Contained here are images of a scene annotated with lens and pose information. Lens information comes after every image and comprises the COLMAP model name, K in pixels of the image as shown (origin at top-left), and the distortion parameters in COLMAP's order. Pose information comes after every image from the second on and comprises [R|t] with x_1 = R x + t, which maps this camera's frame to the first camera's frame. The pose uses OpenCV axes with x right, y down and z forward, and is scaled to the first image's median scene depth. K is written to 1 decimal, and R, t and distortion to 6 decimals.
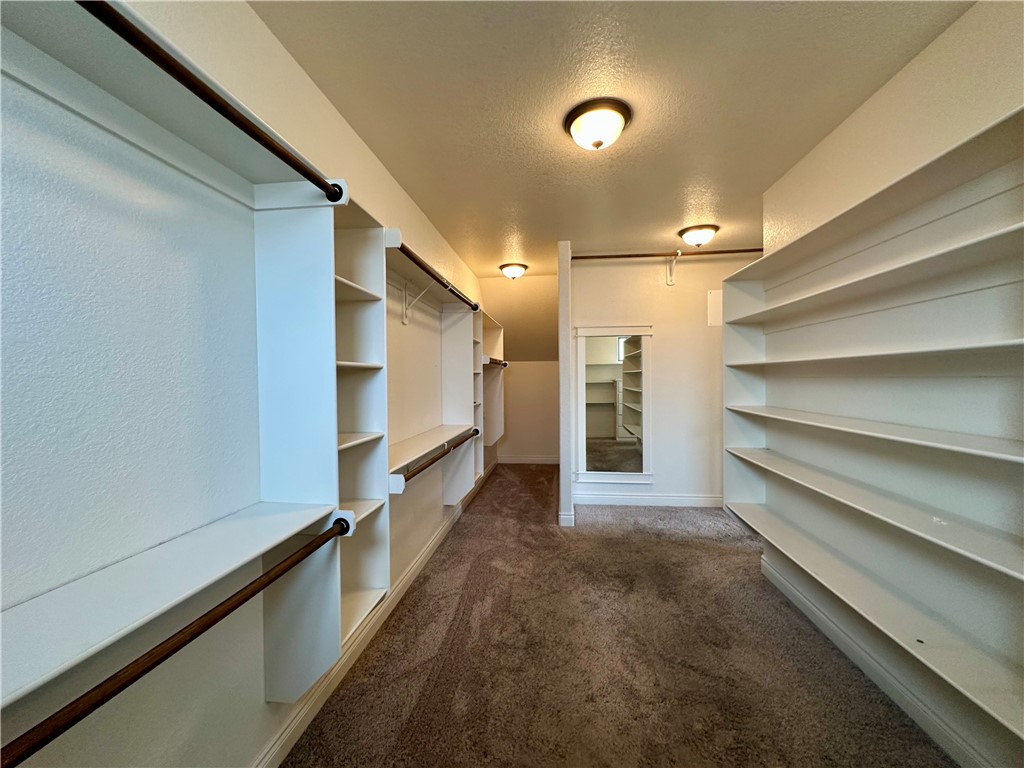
lens RADIAL K [[406.2, 0, 512.0], [0, 406.2, 384.1], [0, 0, 1]] dist [-0.005160, 0.000710]
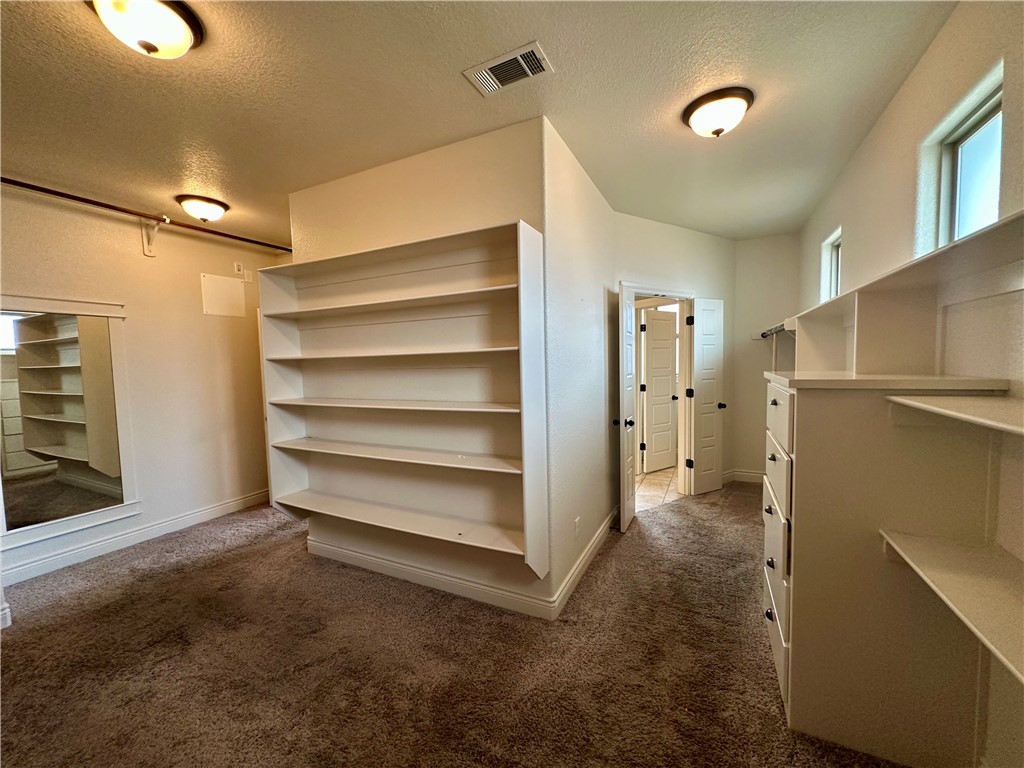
lens RADIAL K [[406.2, 0, 512.2], [0, 406.2, 384.6], [0, 0, 1]] dist [-0.005160, 0.000710]
pose [[0.340306, -0.056831, 0.938596, -0.162454], [0.038788, 0.998171, 0.046375, -0.006773], [-0.939515, 0.020624, 0.341888, 0.105077]]
